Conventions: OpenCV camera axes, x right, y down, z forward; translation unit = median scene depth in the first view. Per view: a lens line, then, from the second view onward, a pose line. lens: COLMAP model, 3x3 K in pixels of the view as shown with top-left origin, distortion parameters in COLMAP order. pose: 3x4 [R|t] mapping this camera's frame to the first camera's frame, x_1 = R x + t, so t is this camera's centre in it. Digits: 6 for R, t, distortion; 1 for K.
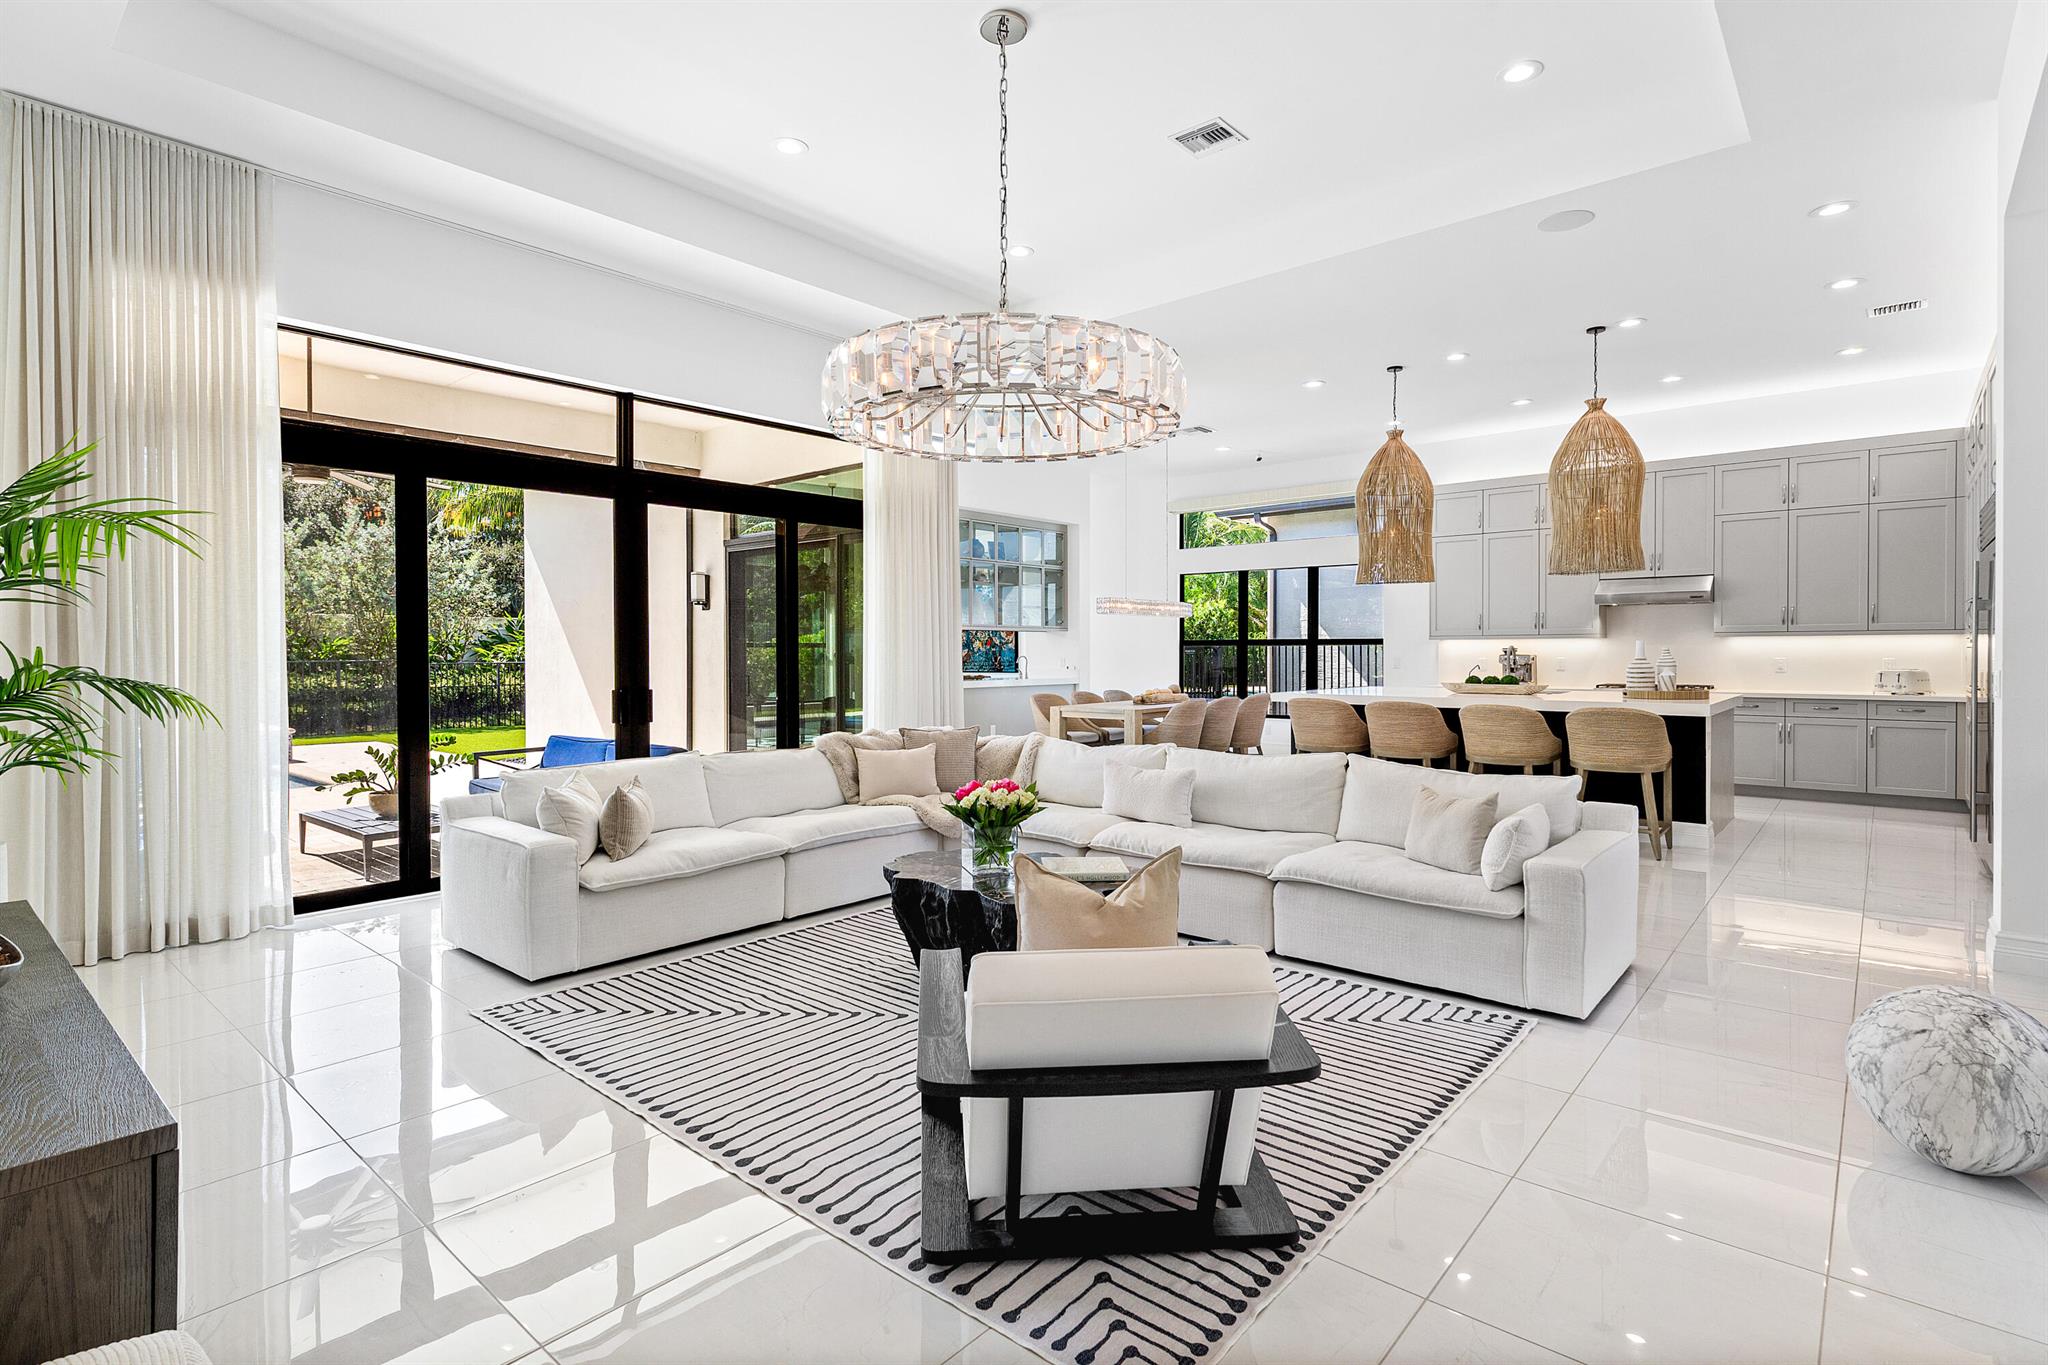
lens RADIAL K [[986.6, 0, 1039.0], [0, 986.6, 648.9], [0, 0, 1]] dist [0.001340, -0.000593]
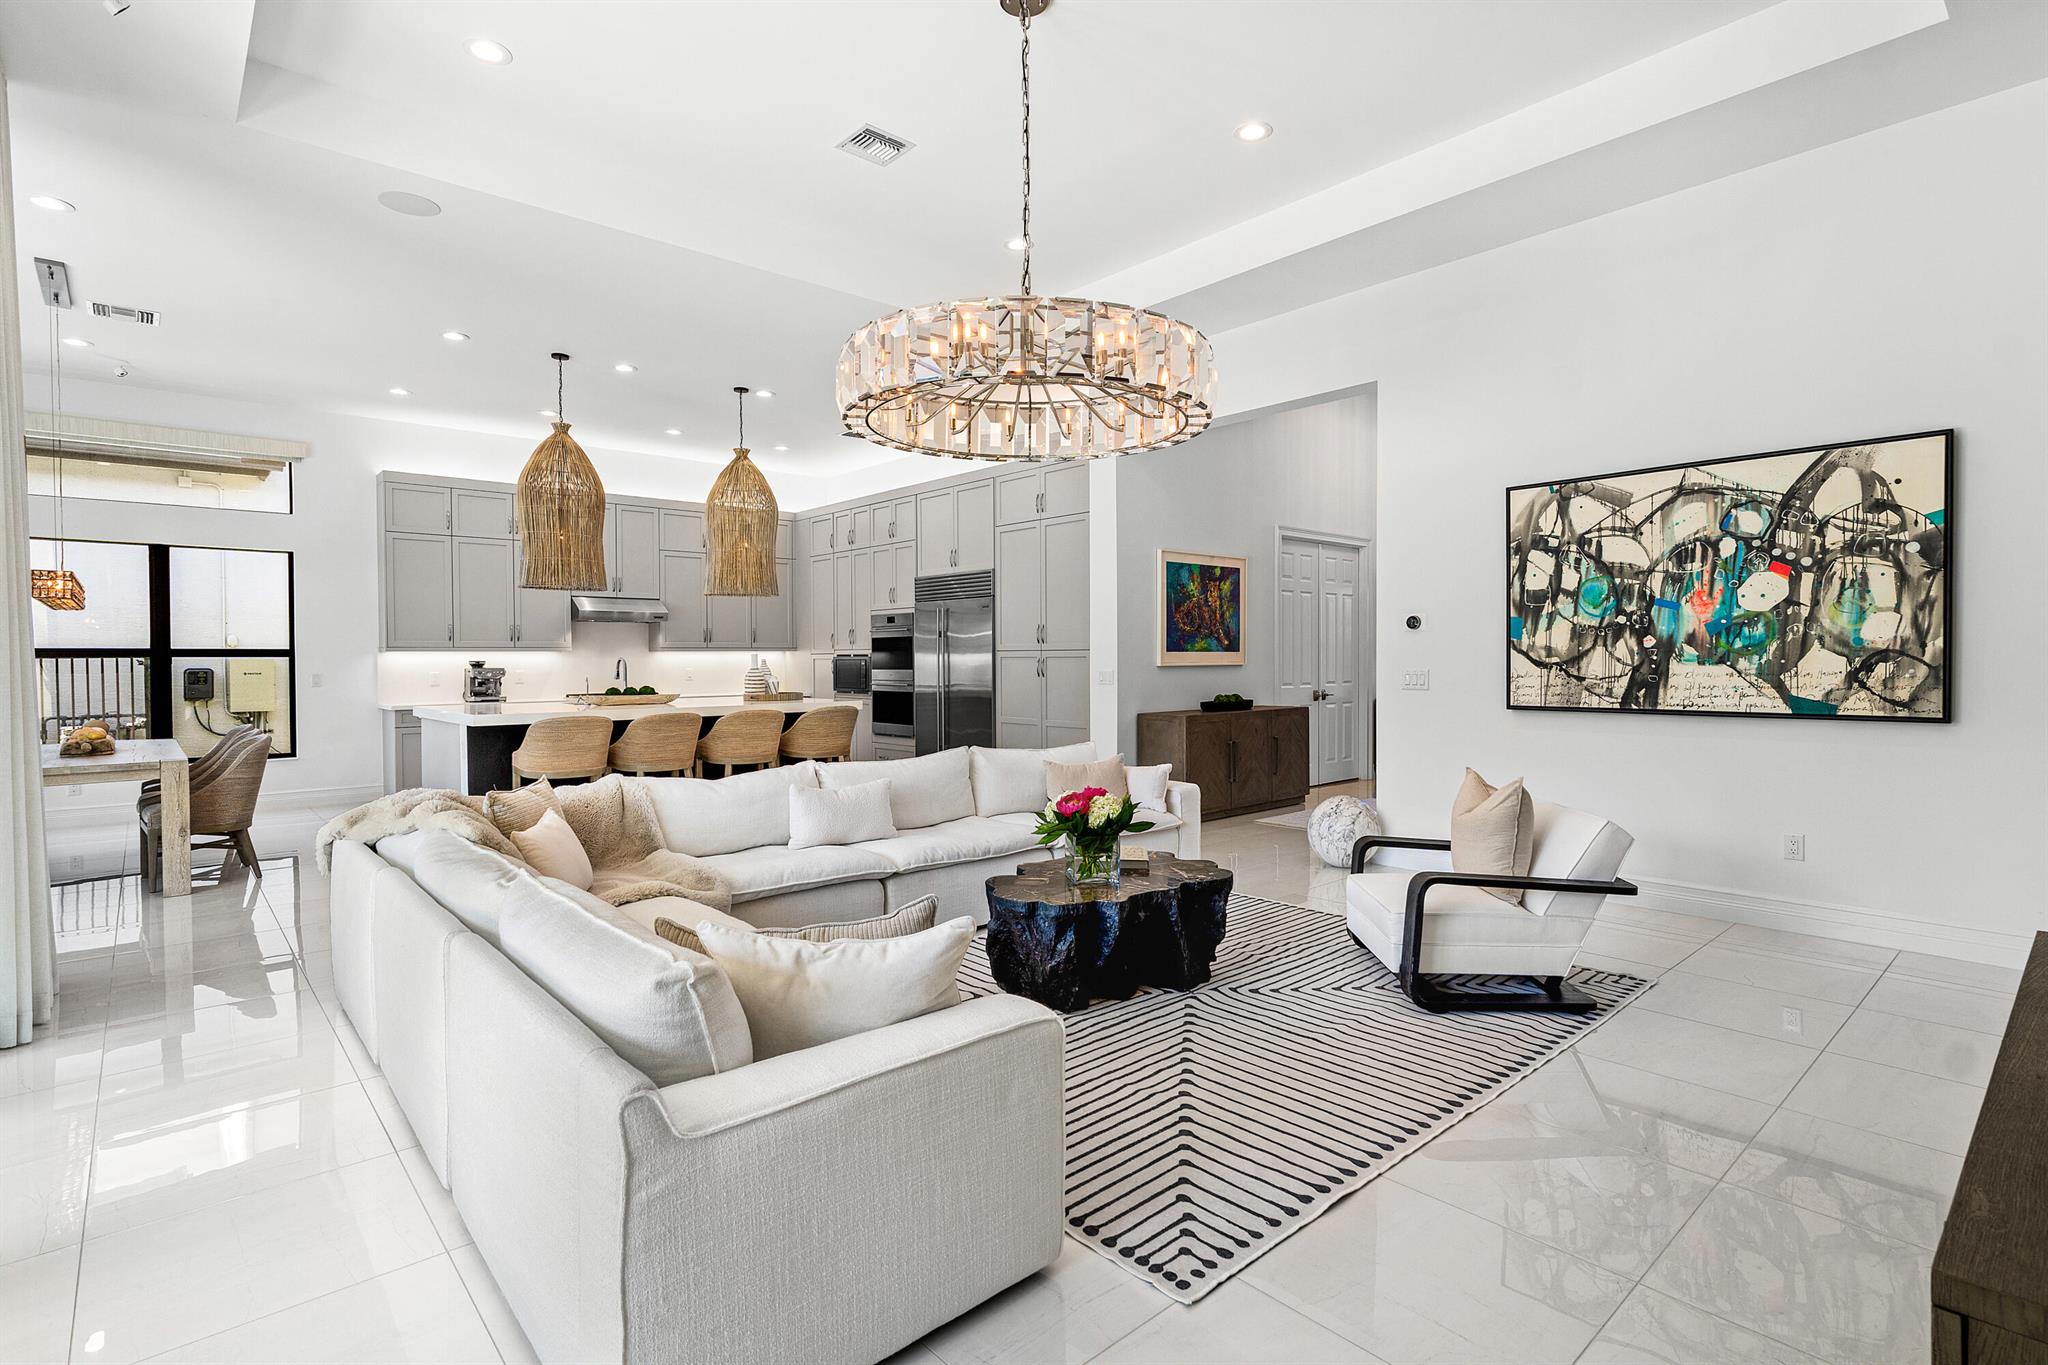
lens RADIAL K [[1010.8, 0, 1013.7], [0, 1010.8, 652.0], [0, 0, 1]] dist [0.010425, 0.000001]
pose [[0.133277, 0.009938, 0.991029, -0.511534], [0.003853, 0.999937, -0.010546, 0.003407], [-0.991071, 0.005224, 0.133230, 0.450370]]
